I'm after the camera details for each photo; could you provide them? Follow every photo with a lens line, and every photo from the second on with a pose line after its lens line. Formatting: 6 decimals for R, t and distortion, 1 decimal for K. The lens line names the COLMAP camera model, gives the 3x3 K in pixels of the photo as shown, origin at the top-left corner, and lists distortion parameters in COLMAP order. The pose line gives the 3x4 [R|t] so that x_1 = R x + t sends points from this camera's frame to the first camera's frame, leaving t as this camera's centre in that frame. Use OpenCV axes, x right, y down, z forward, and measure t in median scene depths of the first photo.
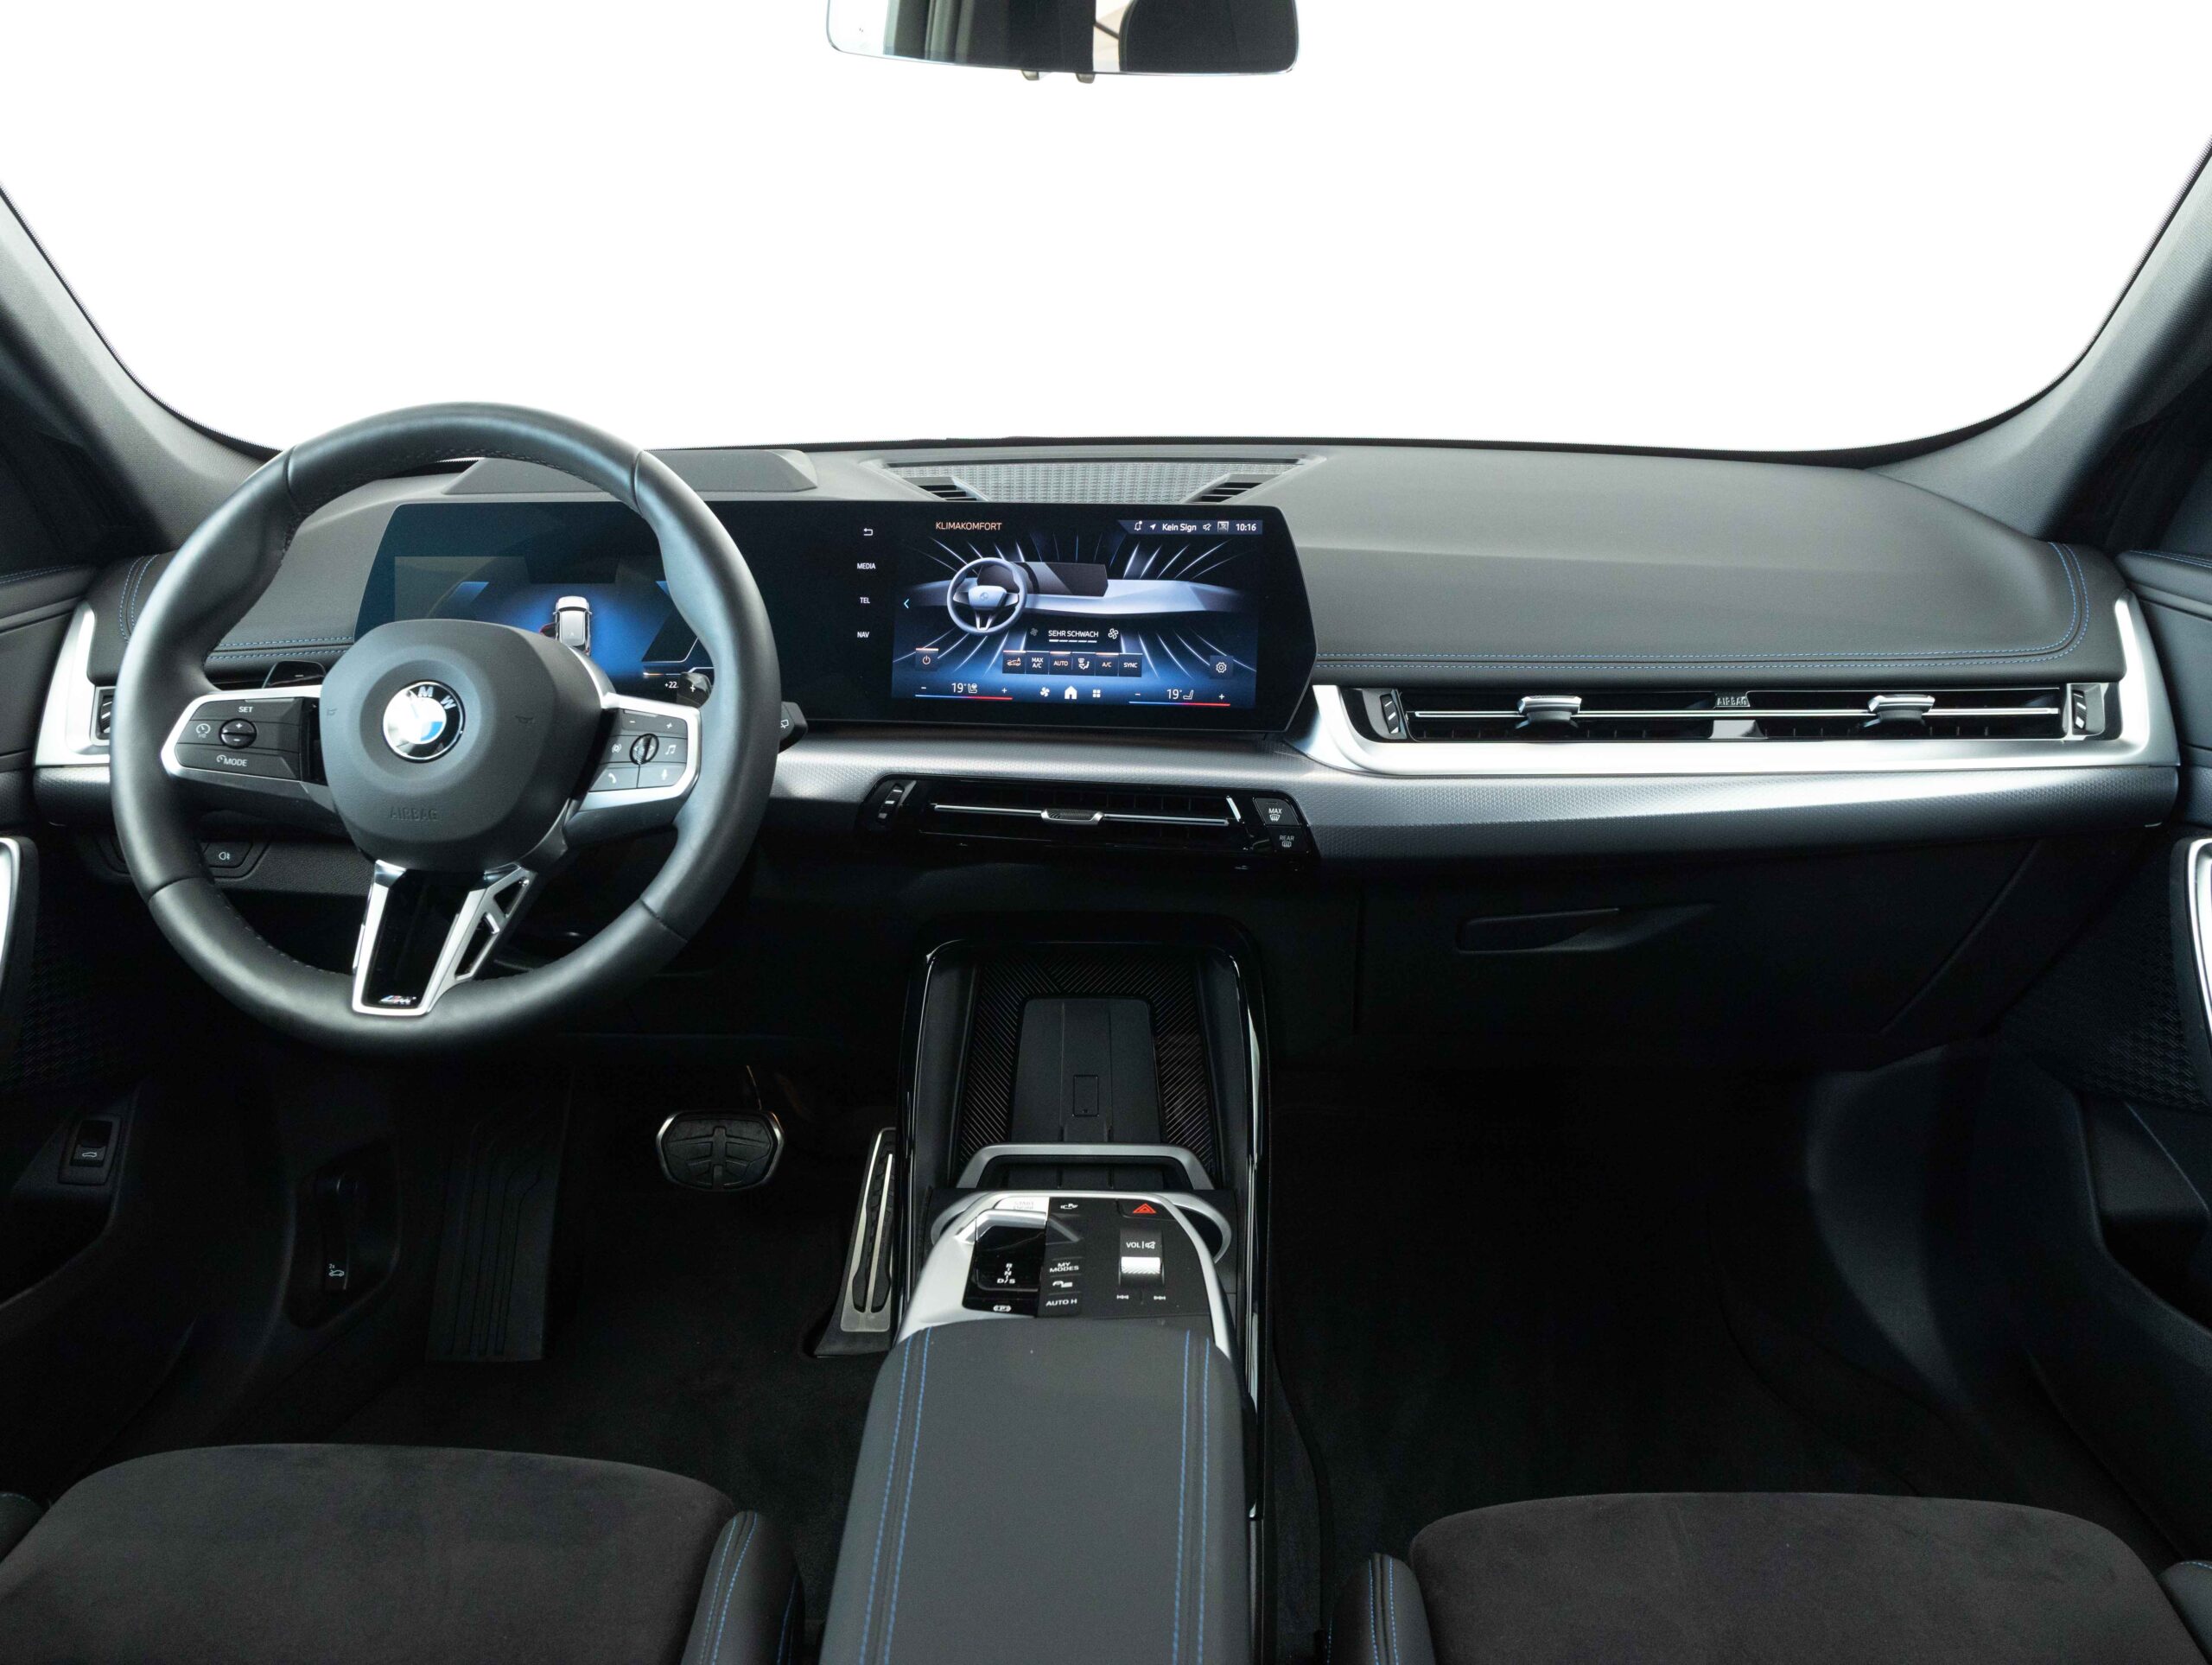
lens RADIAL K [[1654.3, 0, 1070.3], [0, 1654.3, 825.3], [0, 0, 1]] dist [0.004111, 0.000745]
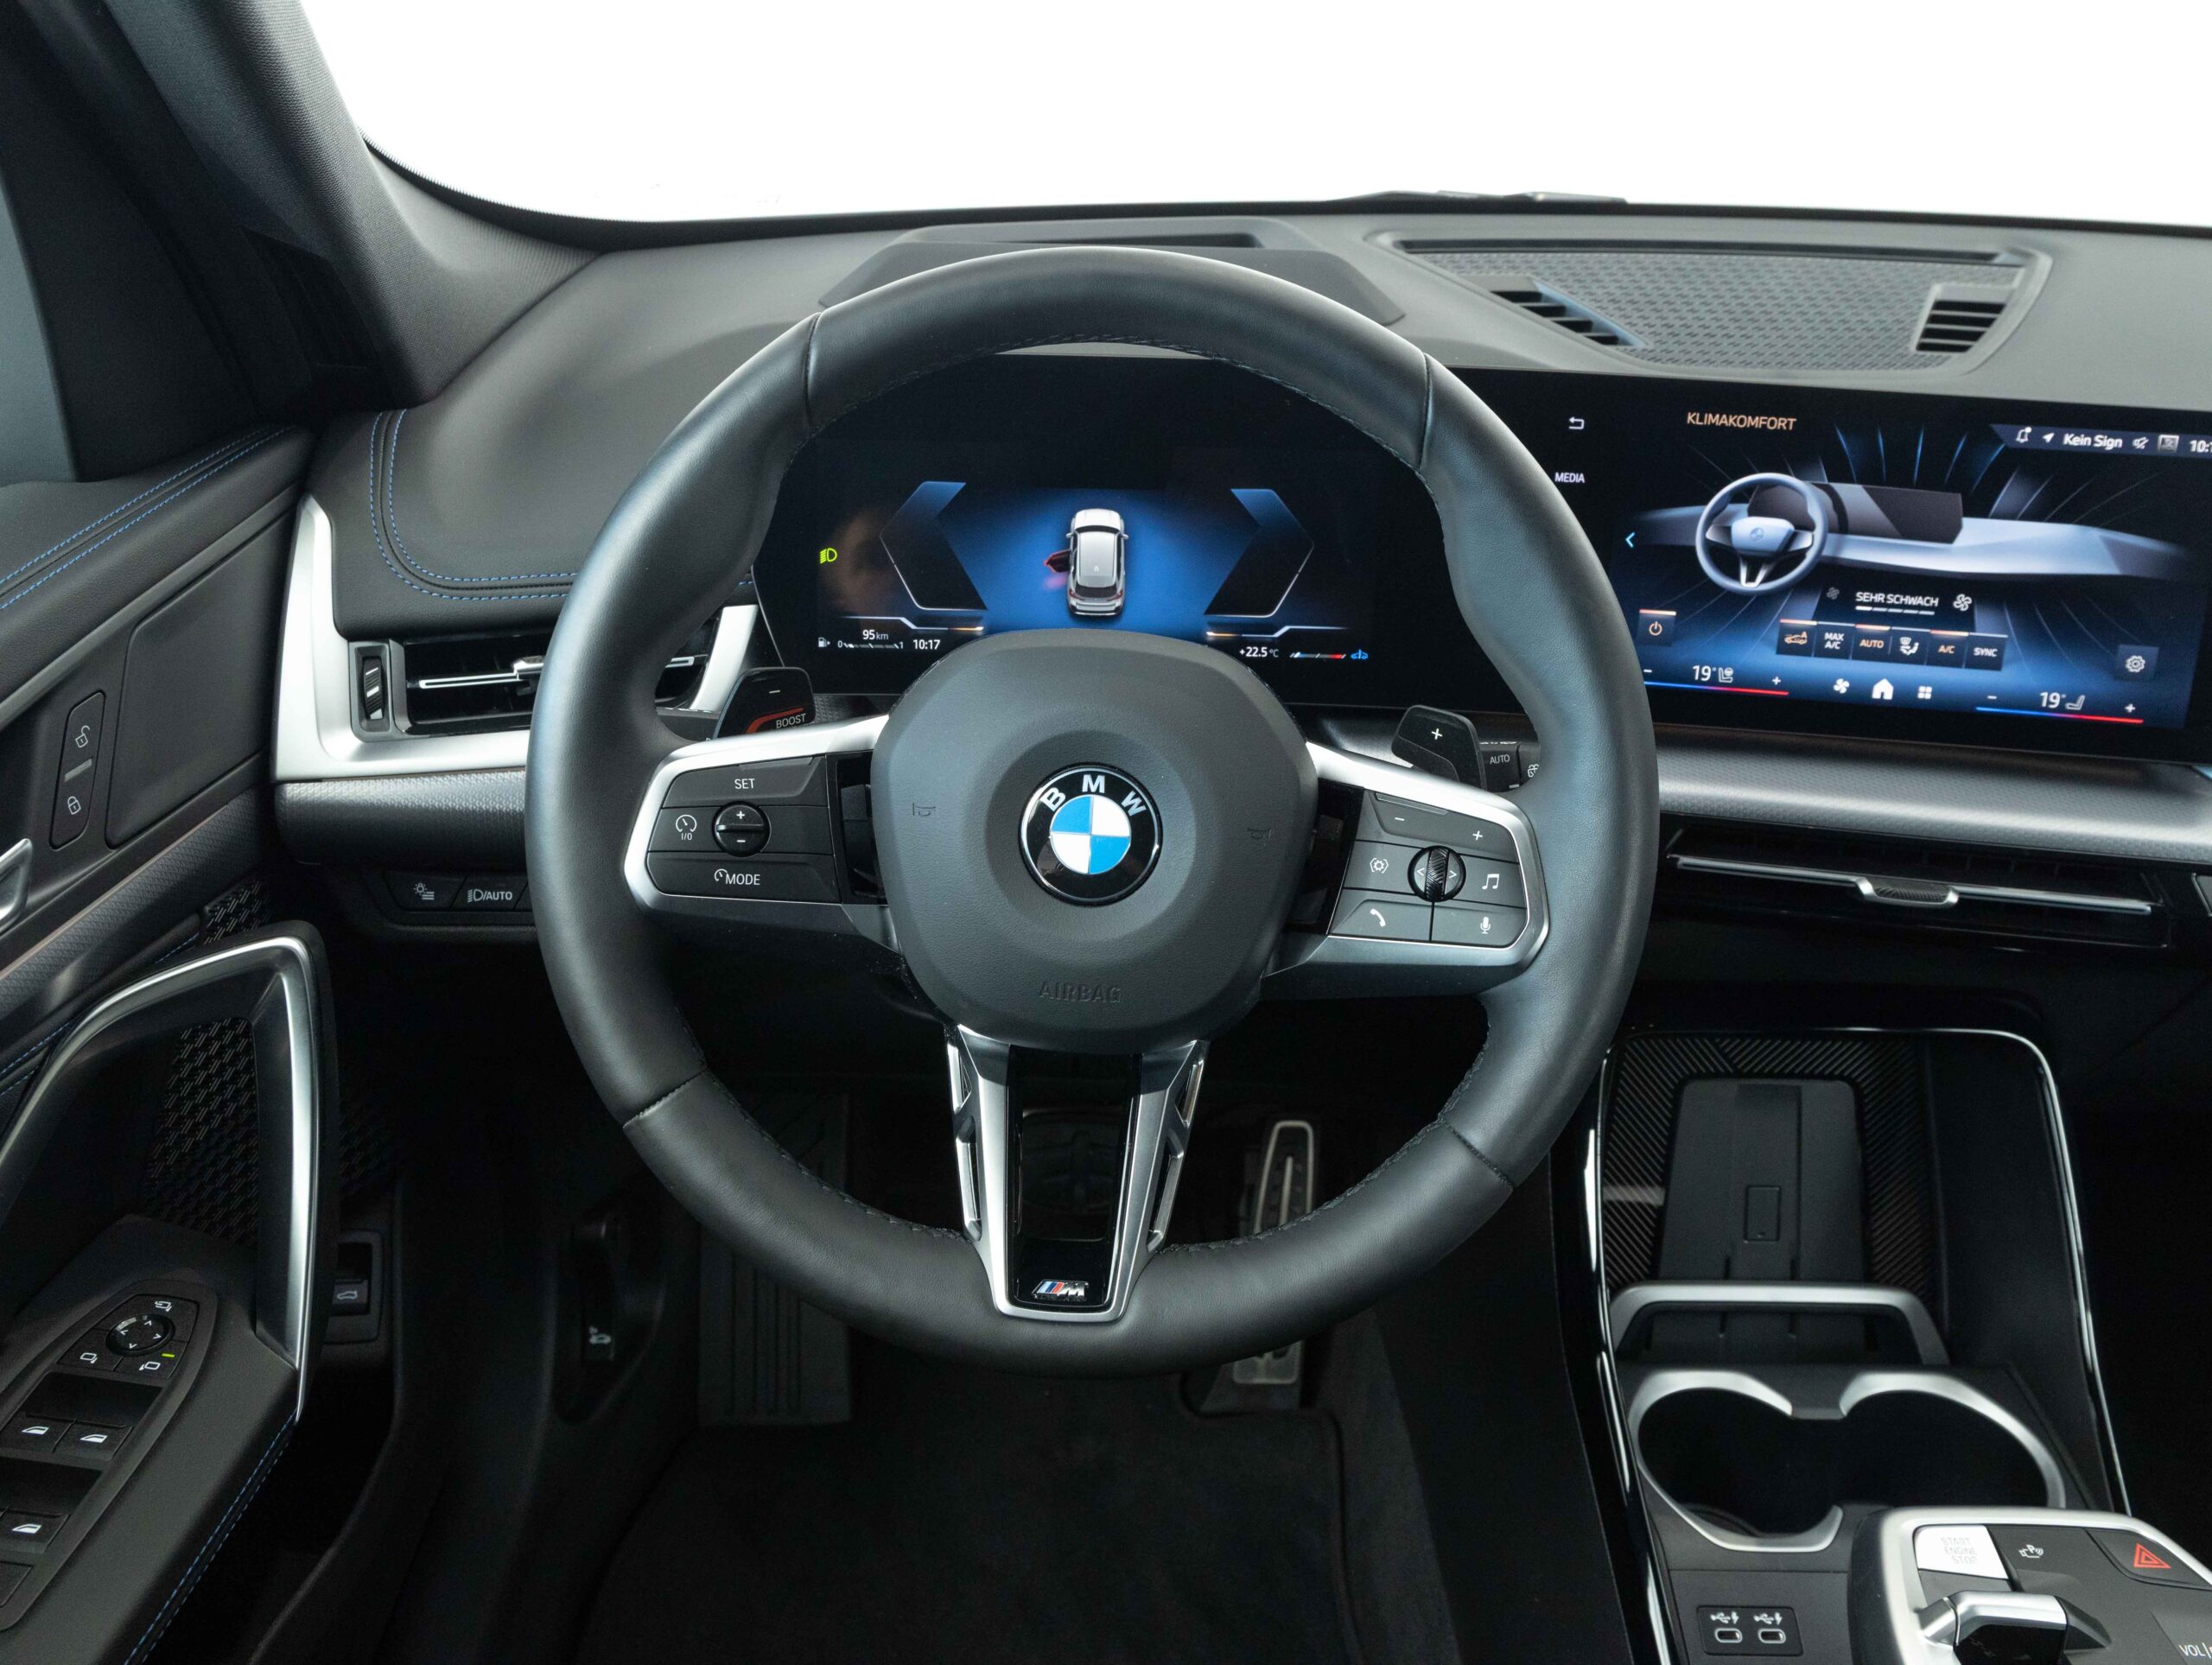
lens RADIAL K [[1791.2, 0, 1106.0], [0, 1791.2, 832.5], [0, 0, 1]] dist [0.001854, 0.020421]
pose [[0.997805, 0.009592, 0.065527, -0.354661], [-0.022277, 0.980411, 0.195700, -0.157009], [-0.062366, -0.196730, 0.978472, 0.309204]]
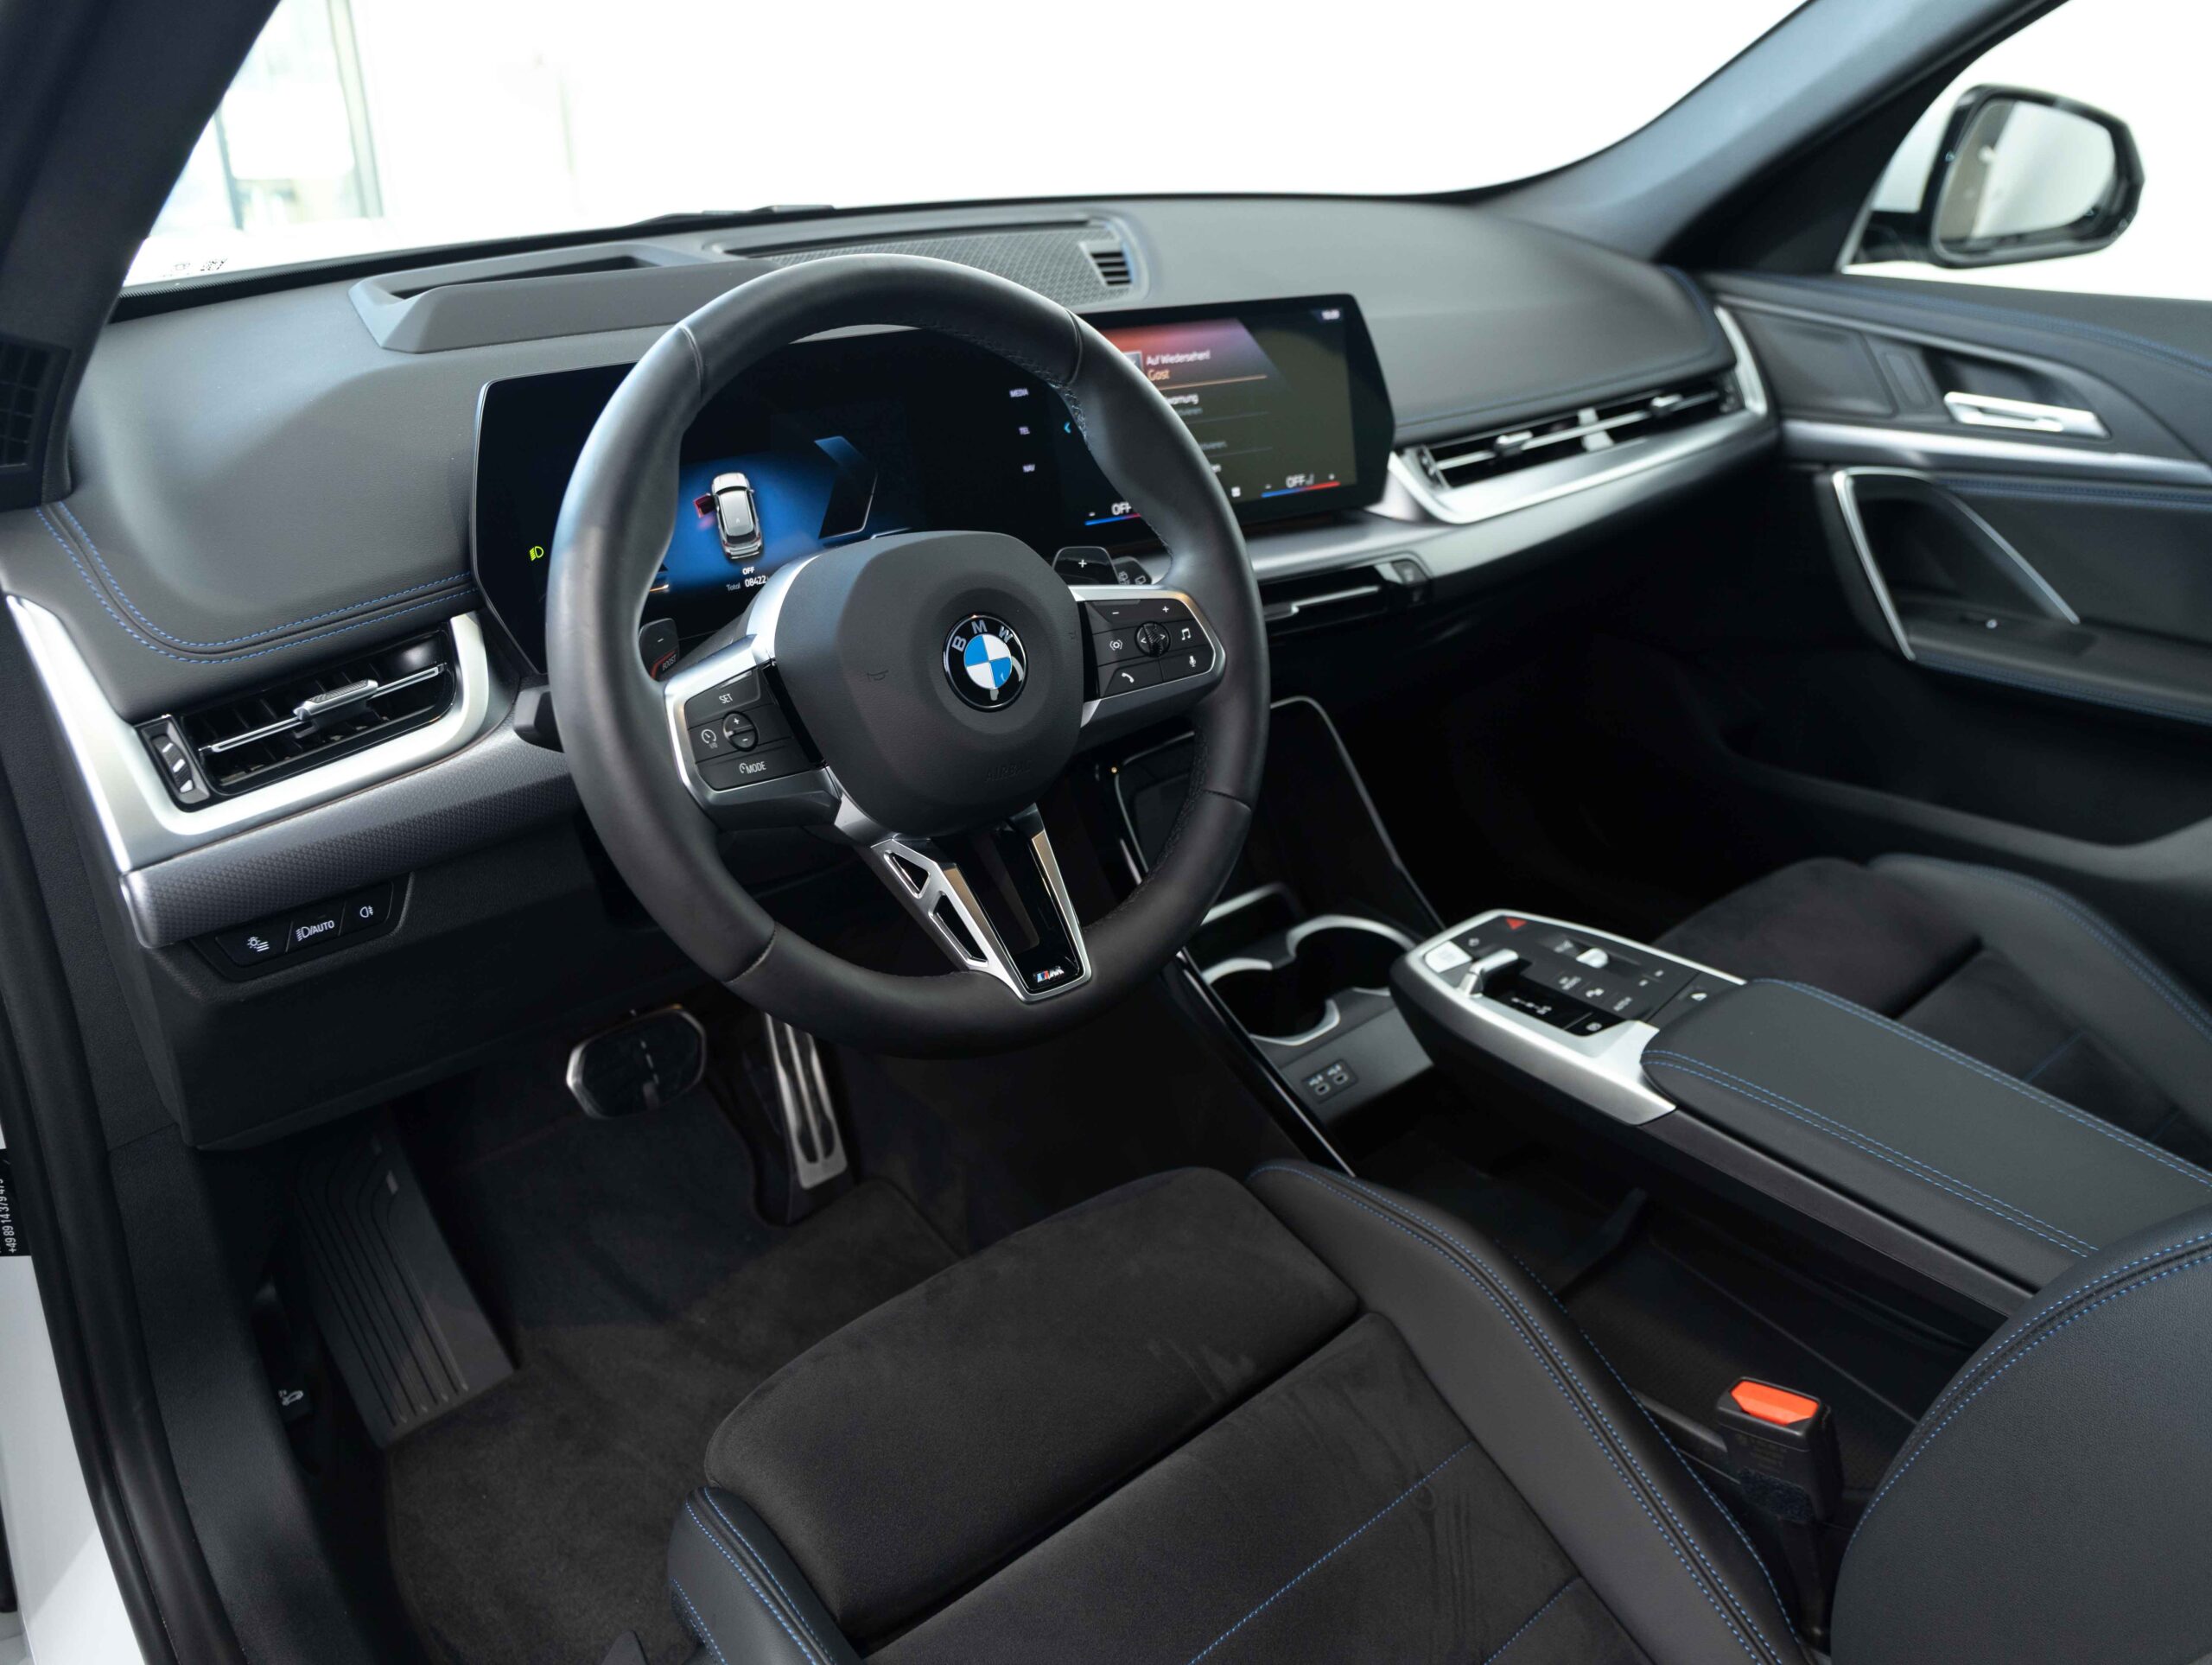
lens RADIAL K [[1599.9, 0, 1106.0], [0, 1599.9, 832.5], [0, 0, 1]] dist [0.027013, 0.001699]
pose [[0.726352, -0.293137, 0.621678, -0.734869], [0.158337, 0.951528, 0.263673, -0.154628], [-0.668836, -0.093085, 0.737559, 0.286921]]
